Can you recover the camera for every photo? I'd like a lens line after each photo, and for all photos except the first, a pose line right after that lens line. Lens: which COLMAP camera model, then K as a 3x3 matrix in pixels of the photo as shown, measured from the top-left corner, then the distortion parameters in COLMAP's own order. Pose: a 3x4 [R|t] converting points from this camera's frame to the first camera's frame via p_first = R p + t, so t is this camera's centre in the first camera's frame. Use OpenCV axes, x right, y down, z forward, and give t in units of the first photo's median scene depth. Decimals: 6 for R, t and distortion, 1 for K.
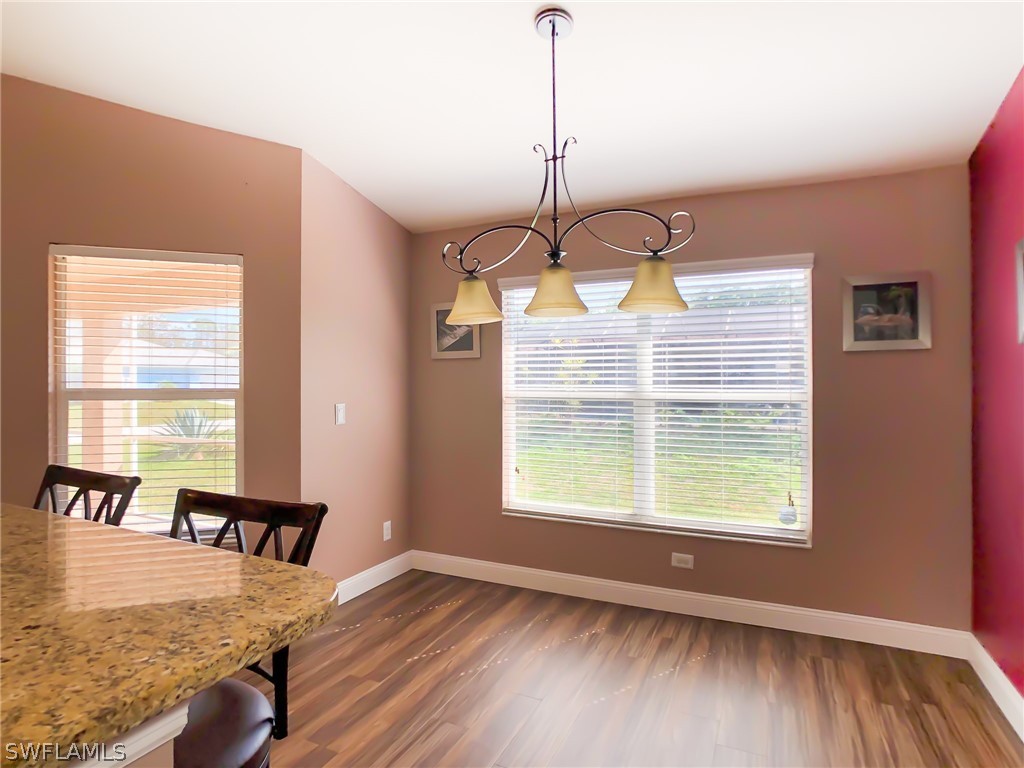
lens RADIAL K [[589.6, 0, 506.1], [0, 589.6, 386.9], [0, 0, 1]] dist [-0.023213, -0.003899]
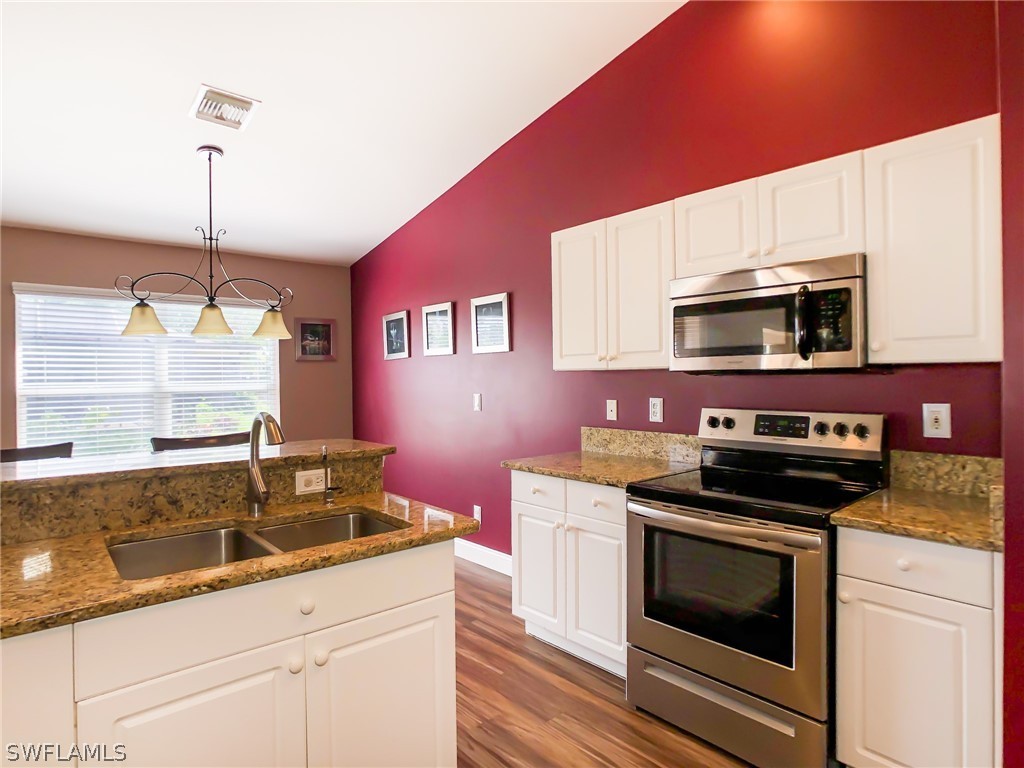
lens RADIAL K [[573.4, 0, 508.5], [0, 573.4, 377.5], [0, 0, 1]] dist [-0.034722, 0.011058]
pose [[0.398908, -0.005114, 0.916977, -0.669801], [0.020401, 0.999786, -0.003300, 0.007838], [-0.916764, 0.020024, 0.398927, -0.235580]]
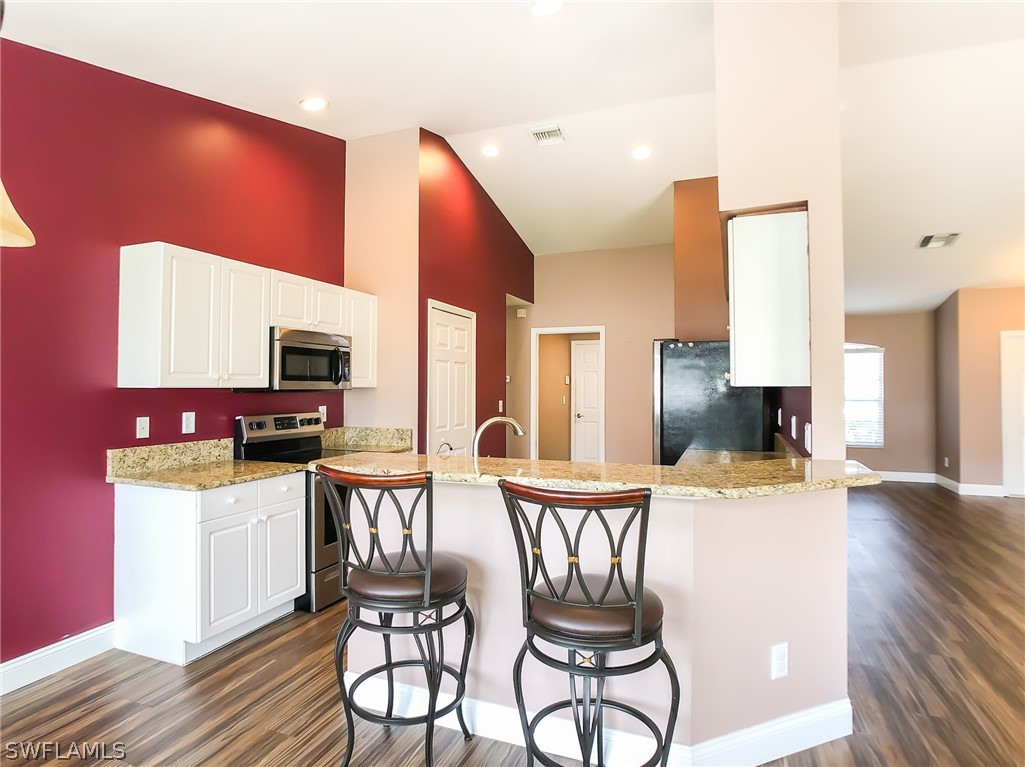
lens RADIAL K [[573.9, 0, 504.2], [0, 573.9, 367.4], [0, 0, 1]] dist [-0.034722, 0.011058]
pose [[-0.998632, -0.004556, -0.052090, -0.274796], [-0.003346, 0.999723, -0.023277, -0.017091], [0.052182, -0.023071, -0.998371, 0.950382]]
